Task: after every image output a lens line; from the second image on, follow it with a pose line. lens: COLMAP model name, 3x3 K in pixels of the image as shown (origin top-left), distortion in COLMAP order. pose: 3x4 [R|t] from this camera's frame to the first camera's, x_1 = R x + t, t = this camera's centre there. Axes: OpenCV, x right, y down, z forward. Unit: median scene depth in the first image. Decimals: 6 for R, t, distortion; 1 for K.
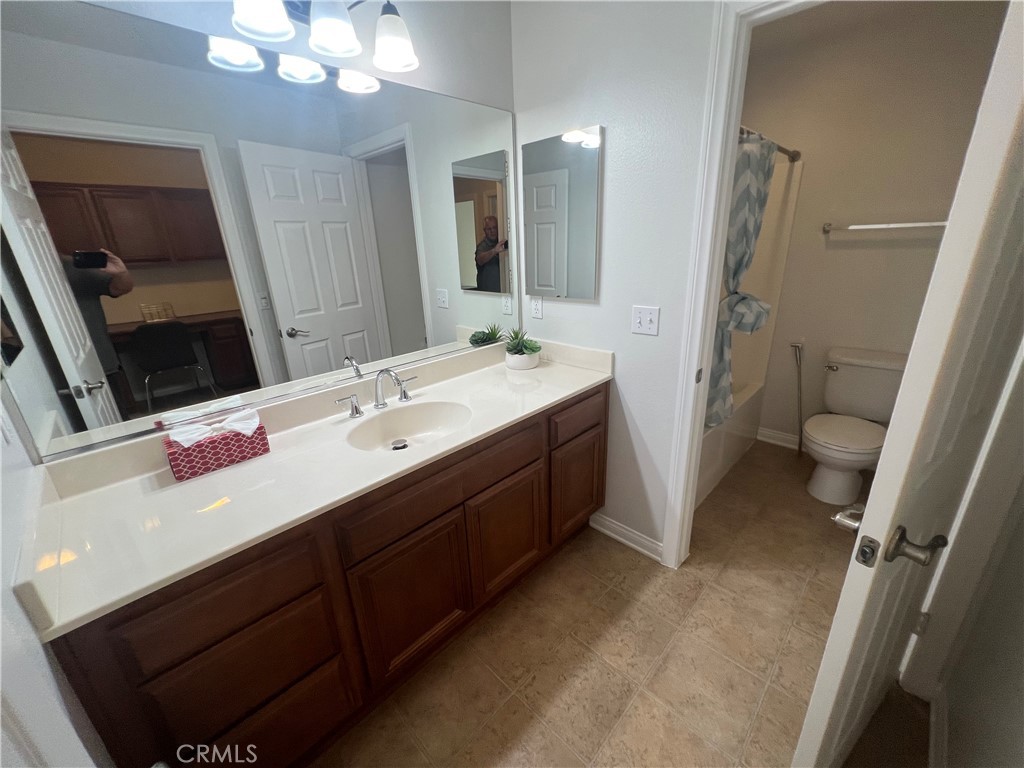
lens RADIAL K [[410.6, 0, 515.5], [0, 410.6, 392.6], [0, 0, 1]] dist [-0.006448, 0.000066]
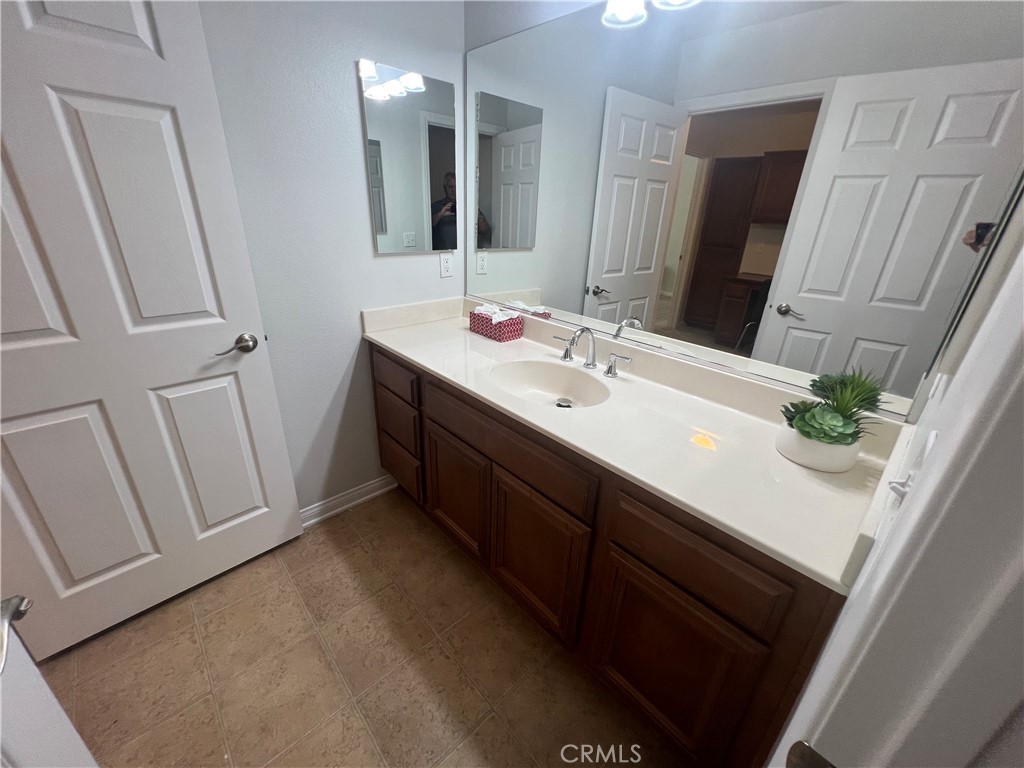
lens RADIAL K [[410.6, 0, 510.7], [0, 410.6, 379.9], [0, 0, 1]] dist [-0.006448, 0.000066]
pose [[-0.055215, 0.420278, -0.905714, 0.937497], [-0.376347, 0.831435, 0.408753, -0.422710], [0.924832, 0.363432, 0.112262, 1.077860]]
